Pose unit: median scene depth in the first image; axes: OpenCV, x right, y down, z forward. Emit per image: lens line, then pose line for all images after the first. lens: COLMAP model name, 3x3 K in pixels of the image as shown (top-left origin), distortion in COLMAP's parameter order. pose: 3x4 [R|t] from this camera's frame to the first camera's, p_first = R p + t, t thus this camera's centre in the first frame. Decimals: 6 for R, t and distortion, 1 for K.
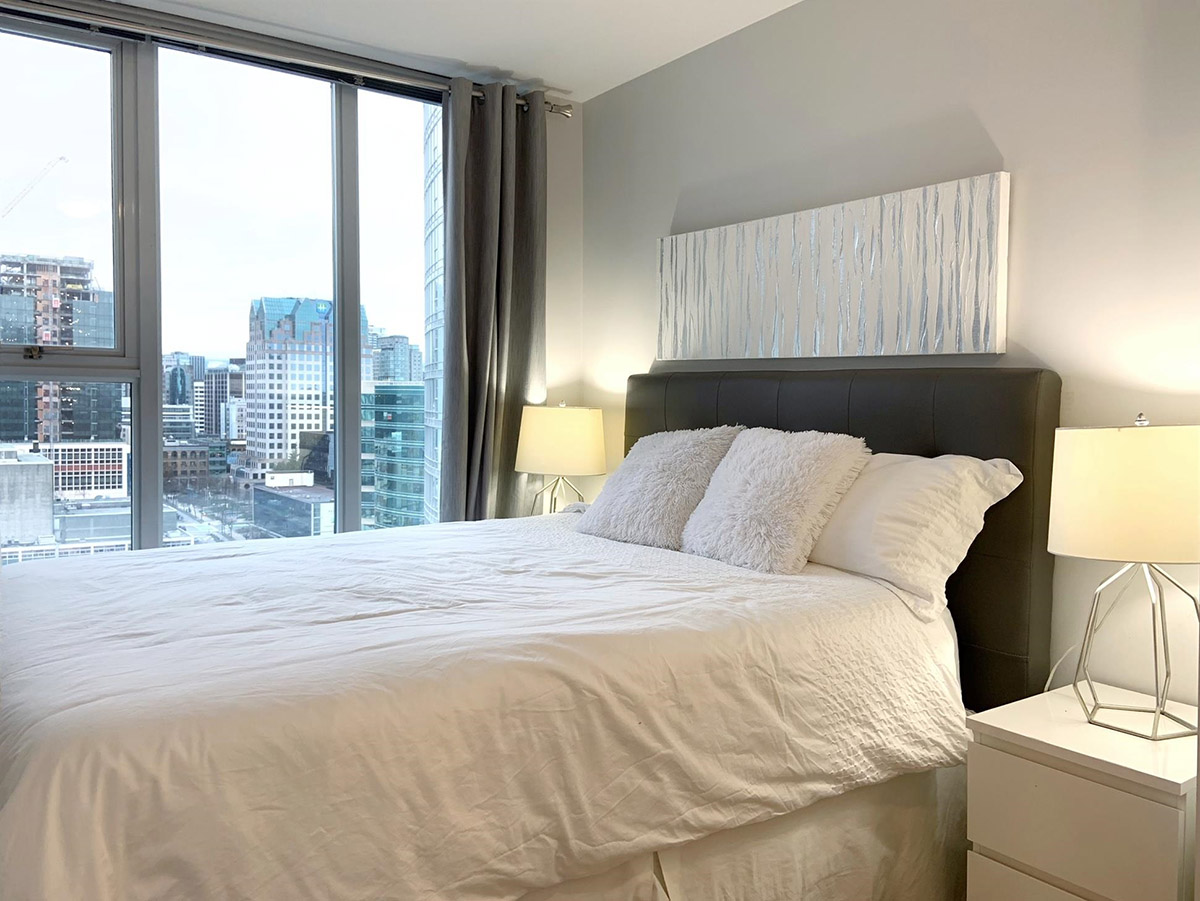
lens RADIAL K [[928.7, 0, 578.1], [0, 928.7, 437.3], [0, 0, 1]] dist [0.109797, -0.098038]
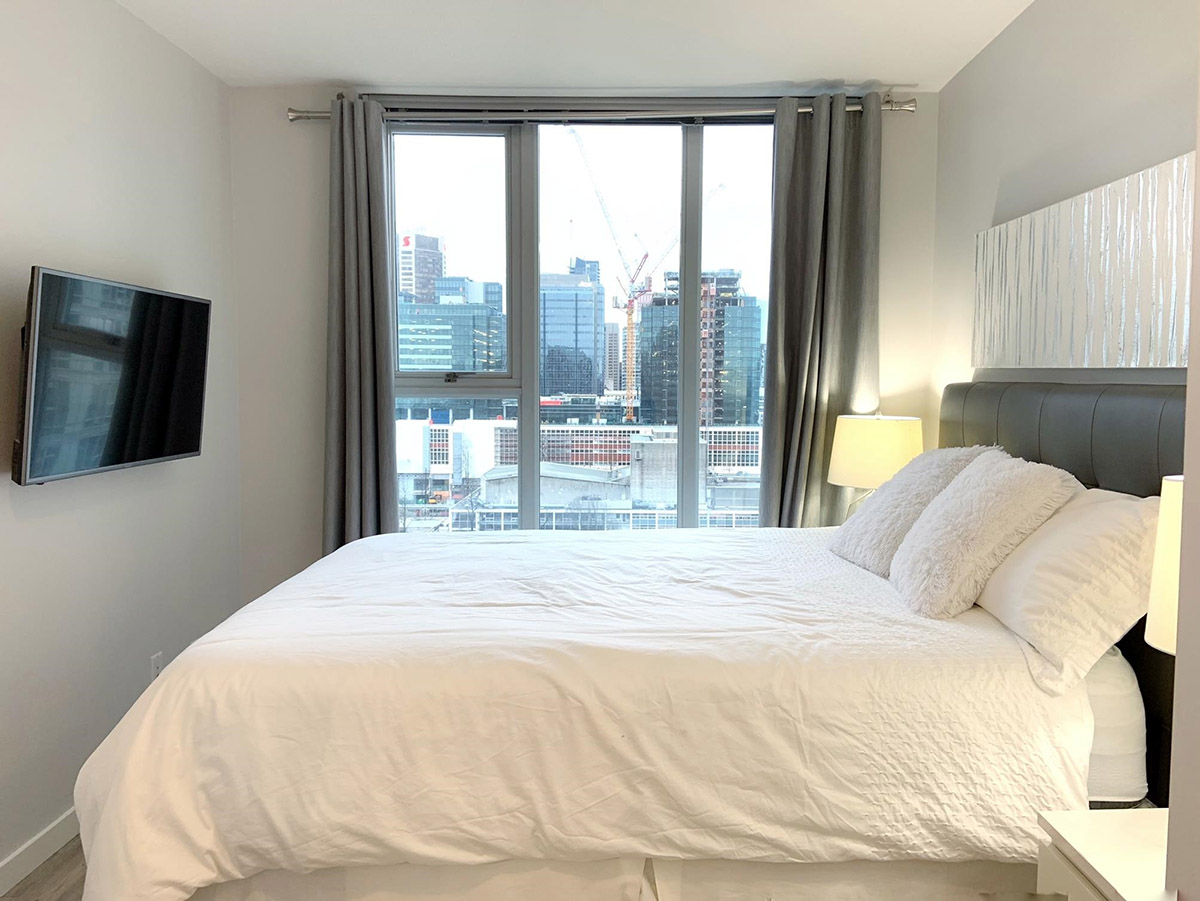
lens RADIAL K [[903.1, 0, 622.8], [0, 903.1, 444.8], [0, 0, 1]] dist [0.066826, -0.033436]
pose [[0.835055, 0.026077, -0.549548, 0.515590], [-0.013052, 0.999534, 0.027598, -0.048015], [0.550011, -0.015873, 0.835006, 0.109777]]
